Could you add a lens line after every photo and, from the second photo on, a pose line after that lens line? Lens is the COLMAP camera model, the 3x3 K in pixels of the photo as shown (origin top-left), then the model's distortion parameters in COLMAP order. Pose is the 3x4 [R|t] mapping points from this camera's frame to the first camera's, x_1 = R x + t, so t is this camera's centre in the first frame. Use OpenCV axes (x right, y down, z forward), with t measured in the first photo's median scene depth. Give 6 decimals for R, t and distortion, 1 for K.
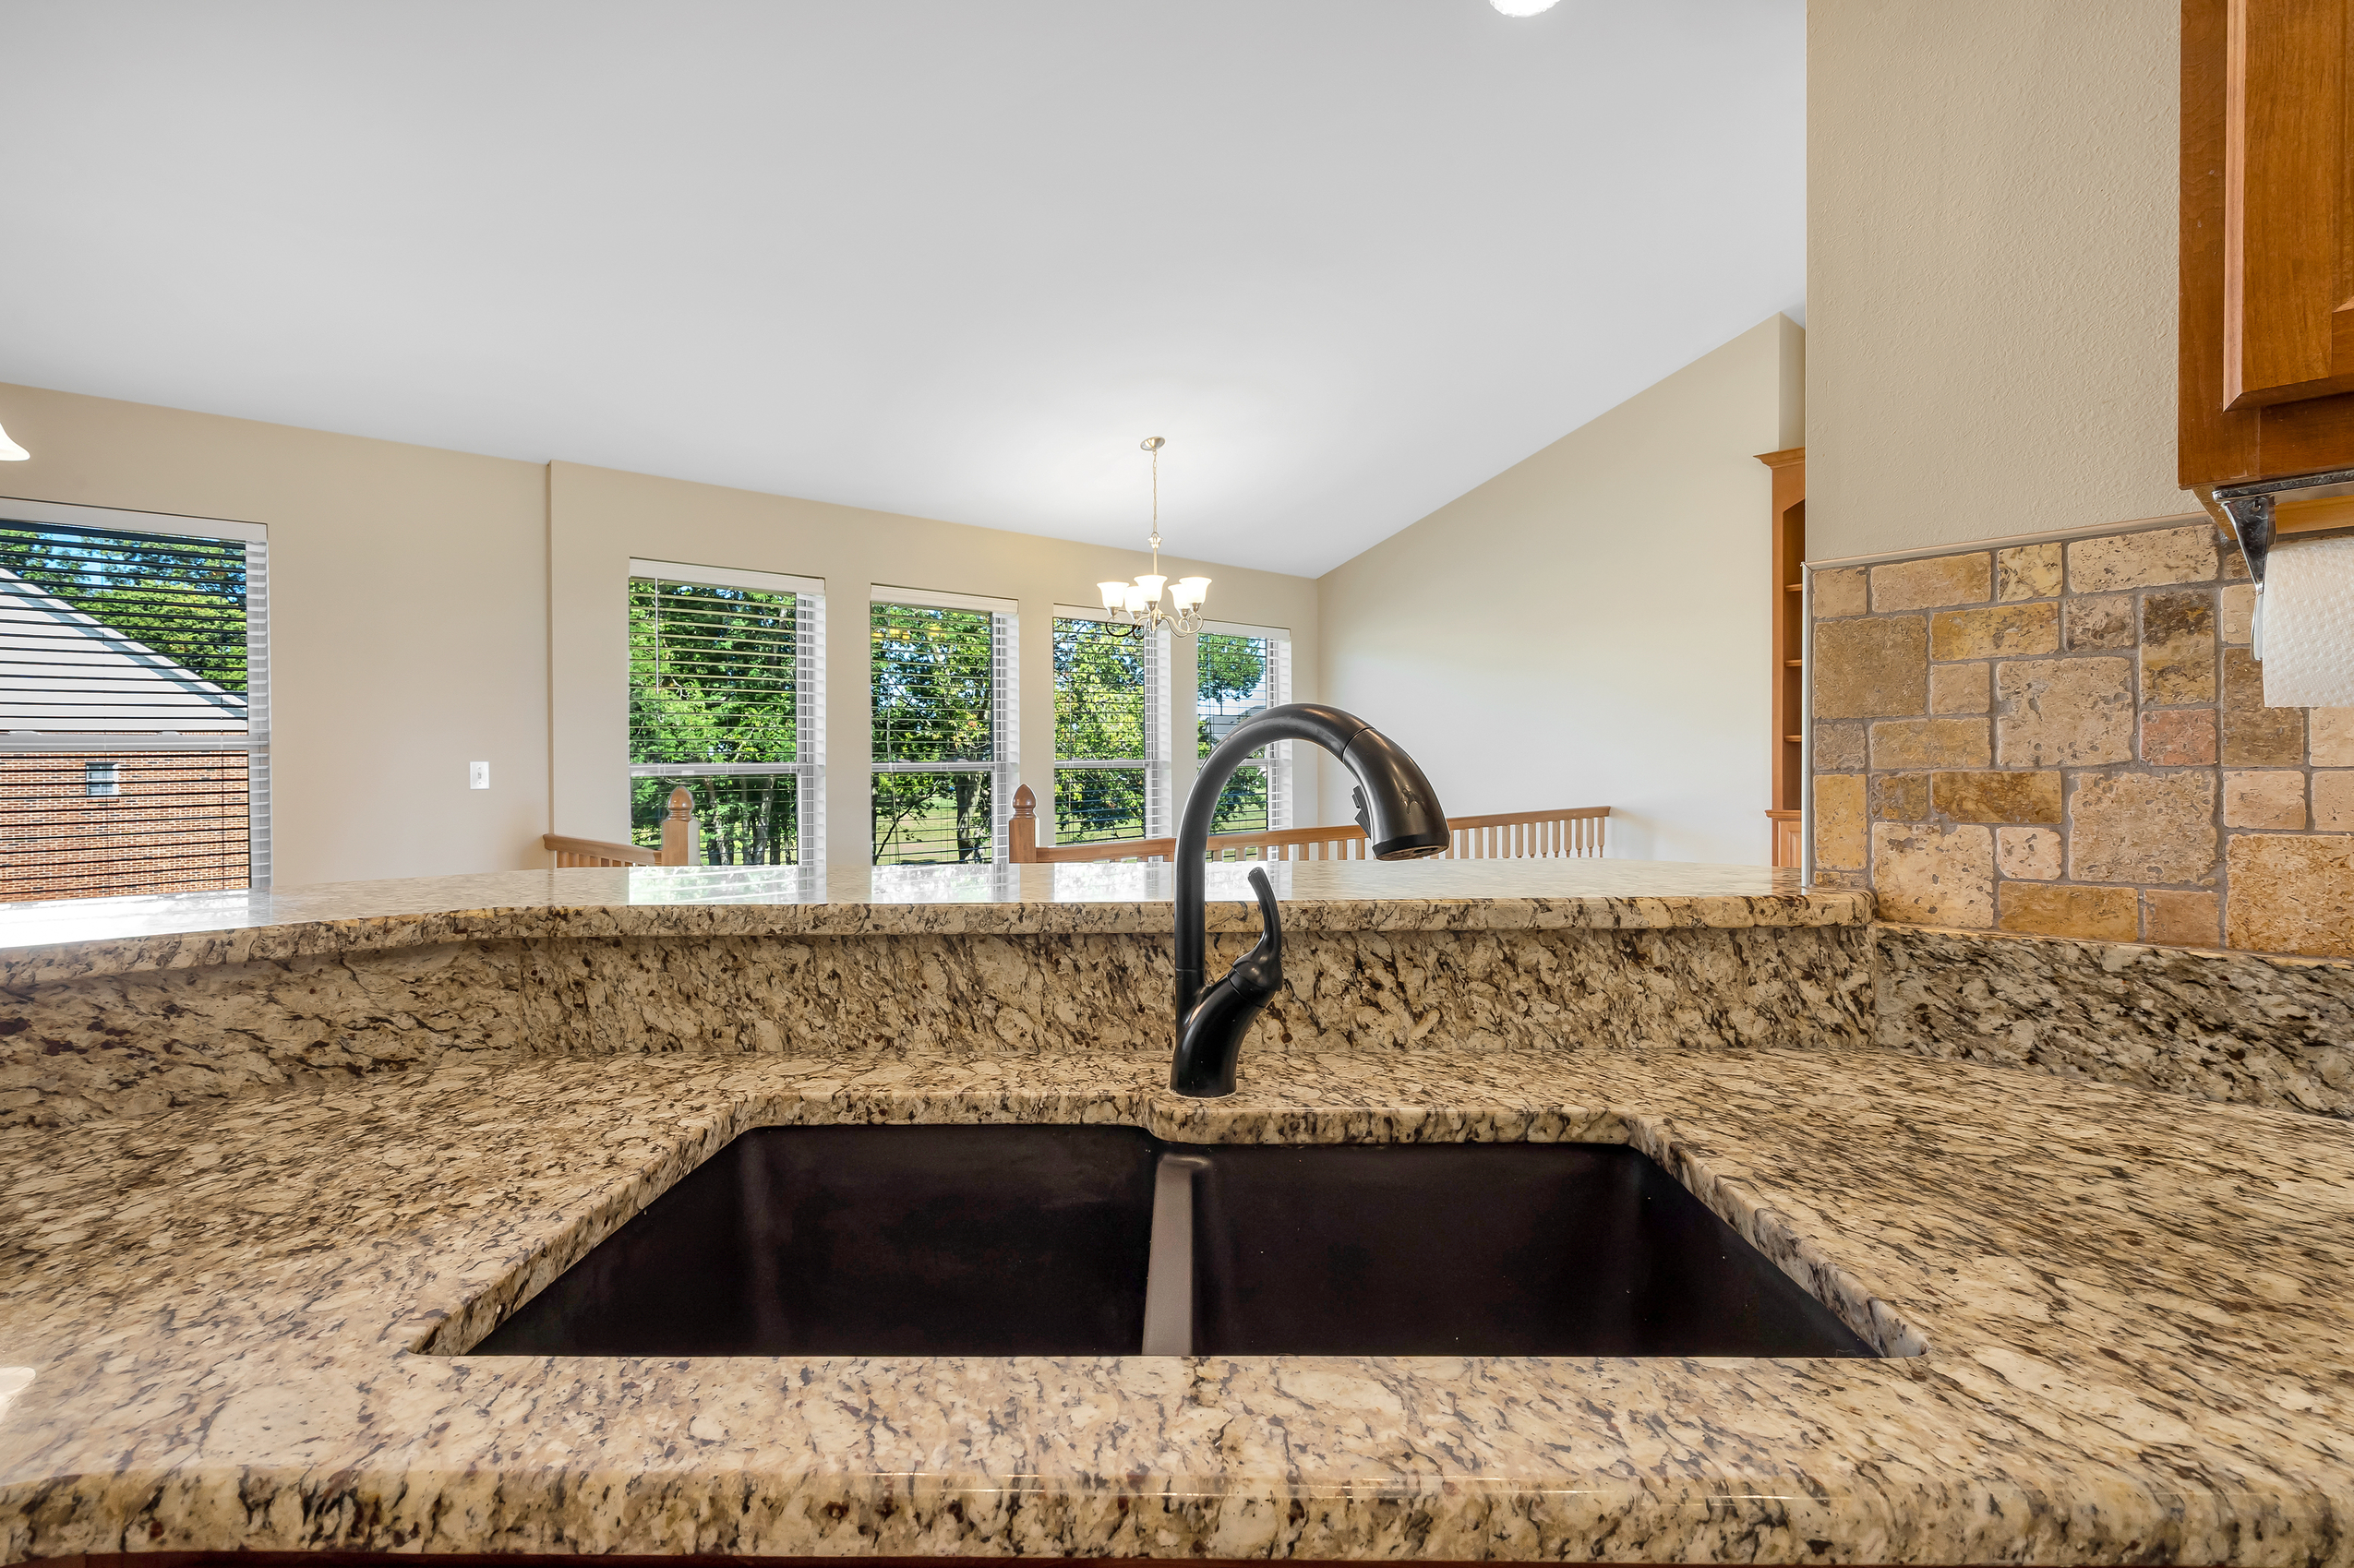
lens RADIAL K [[1145.7, 0, 1189.9], [0, 1145.7, 754.4], [0, 0, 1]] dist [0.003130, 0.001639]
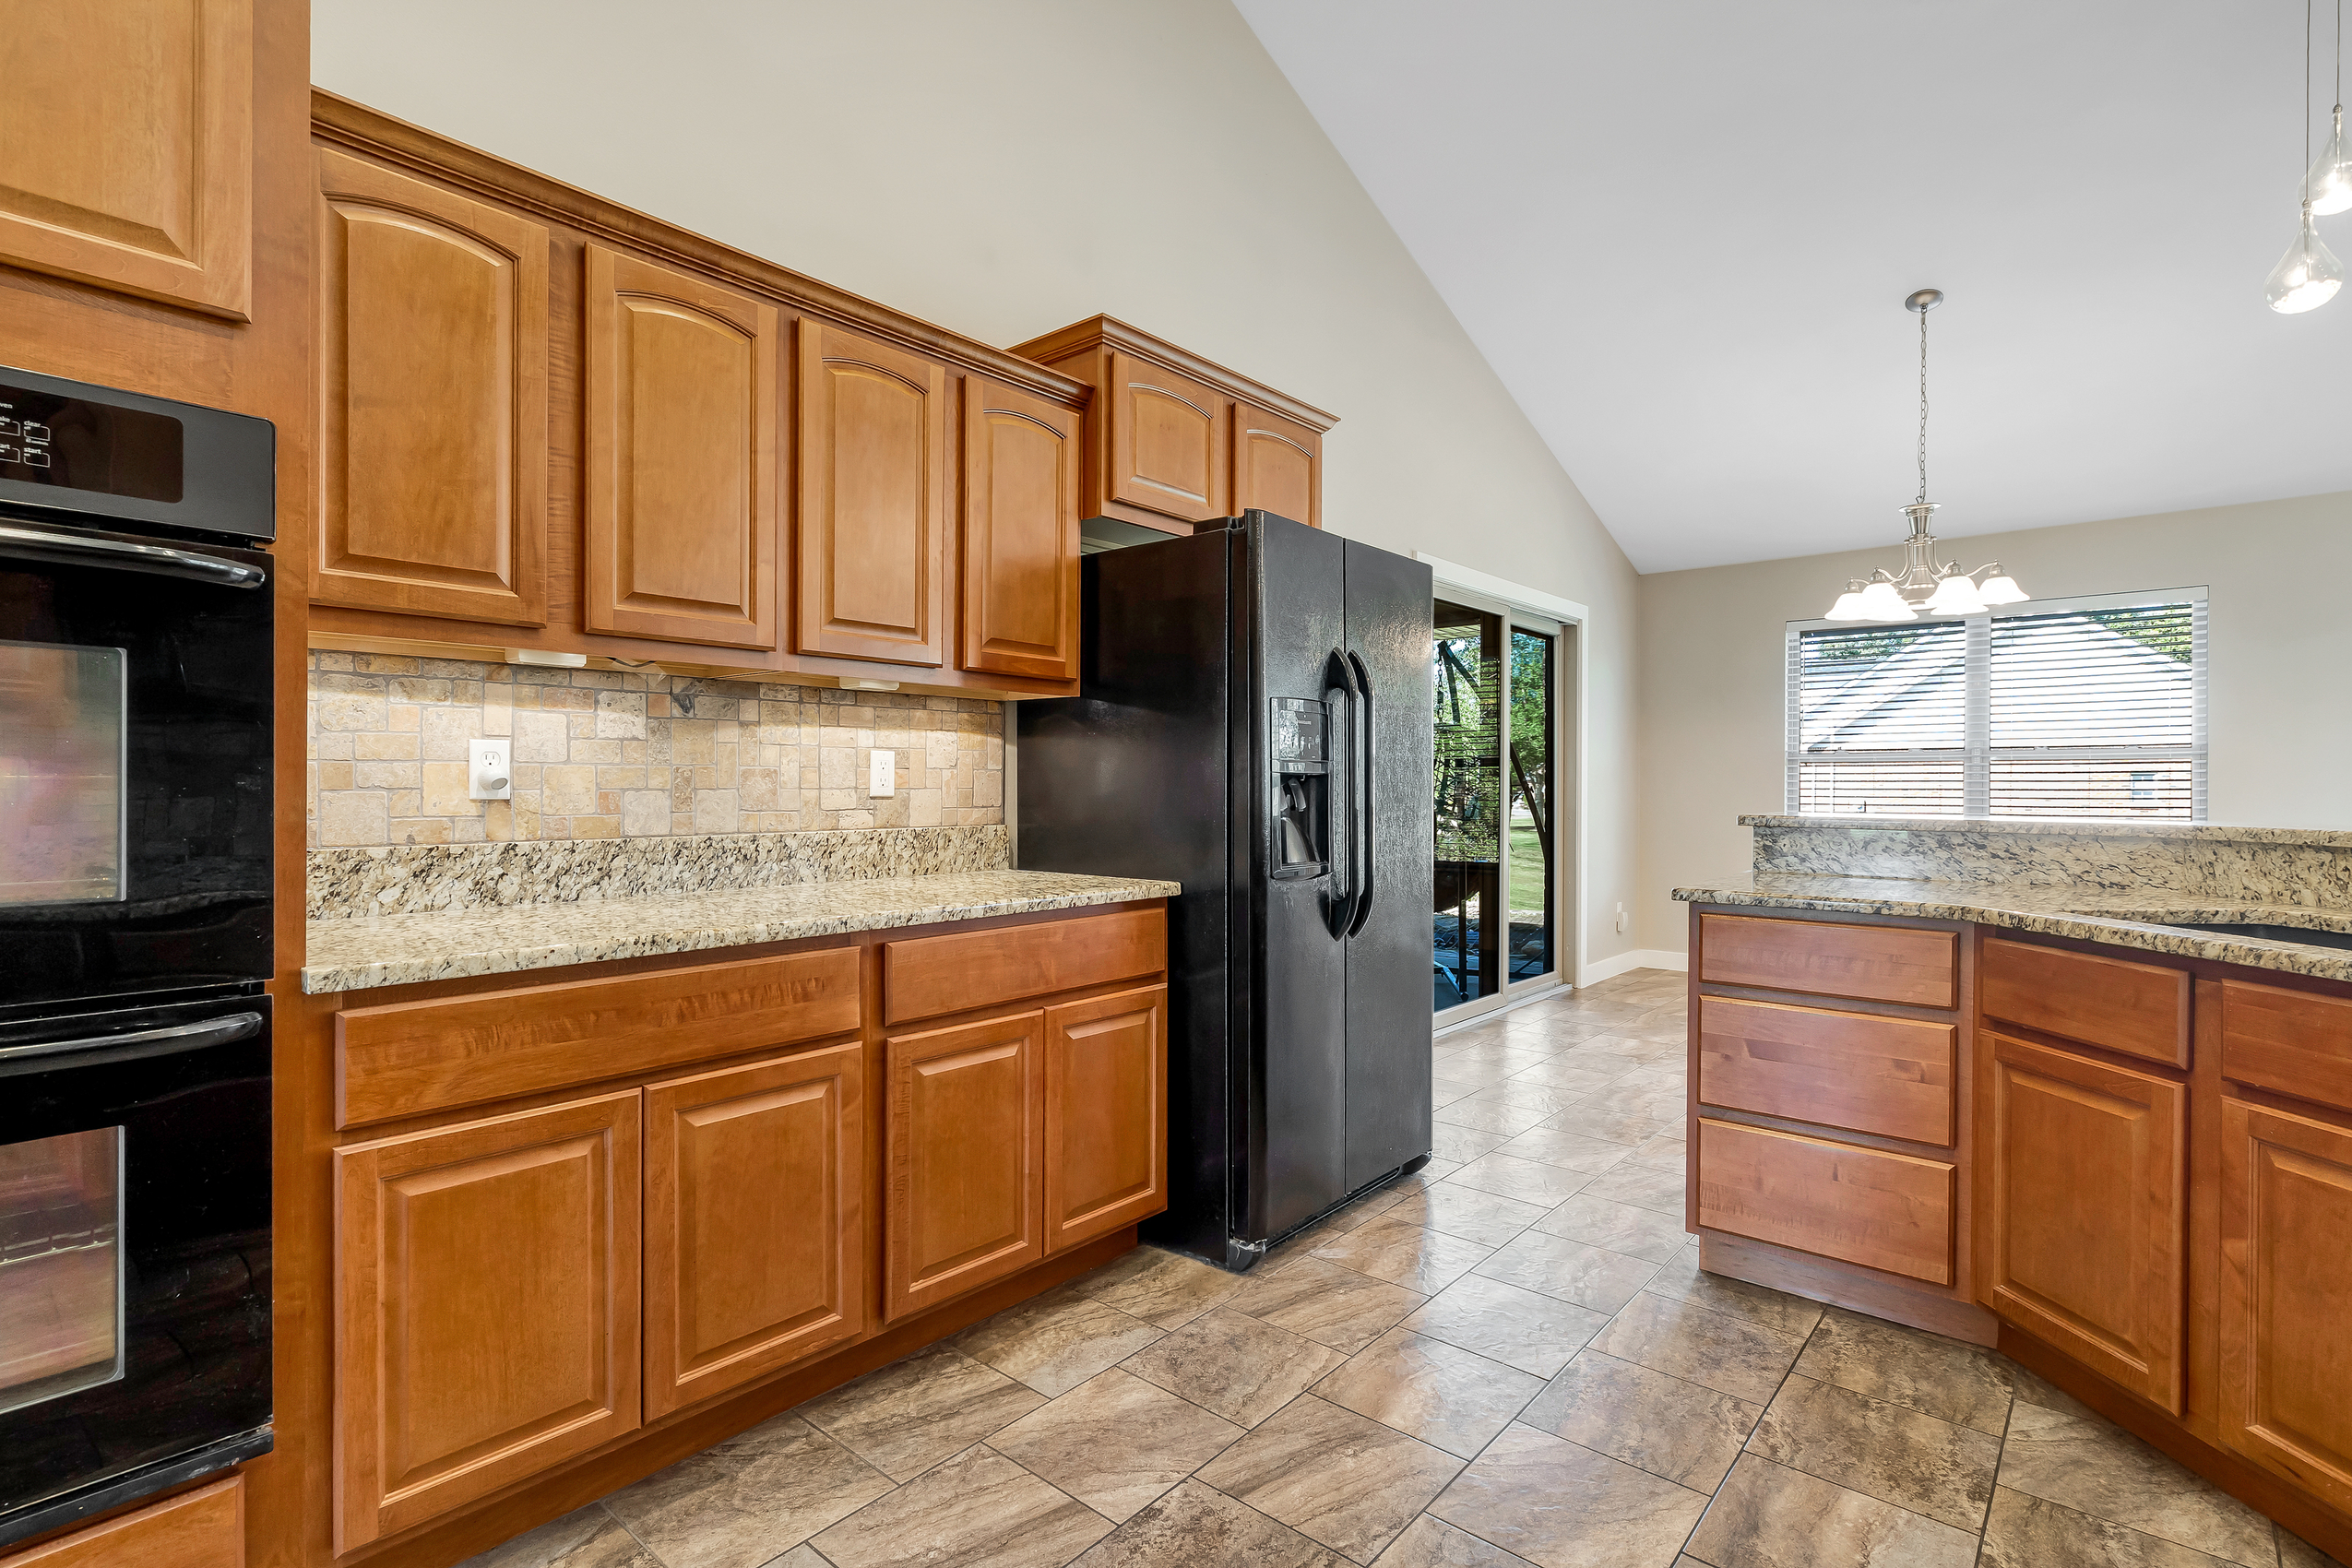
lens RADIAL K [[1078.3, 0, 1187.0], [0, 1078.3, 786.4], [0, 0, 1]] dist [-0.005809, -0.000288]
pose [[0.083857, 0.017261, -0.996328, 1.275867], [0.002906, 0.999841, 0.017566, 0.020640], [0.996474, -0.004369, 0.083794, -1.039351]]
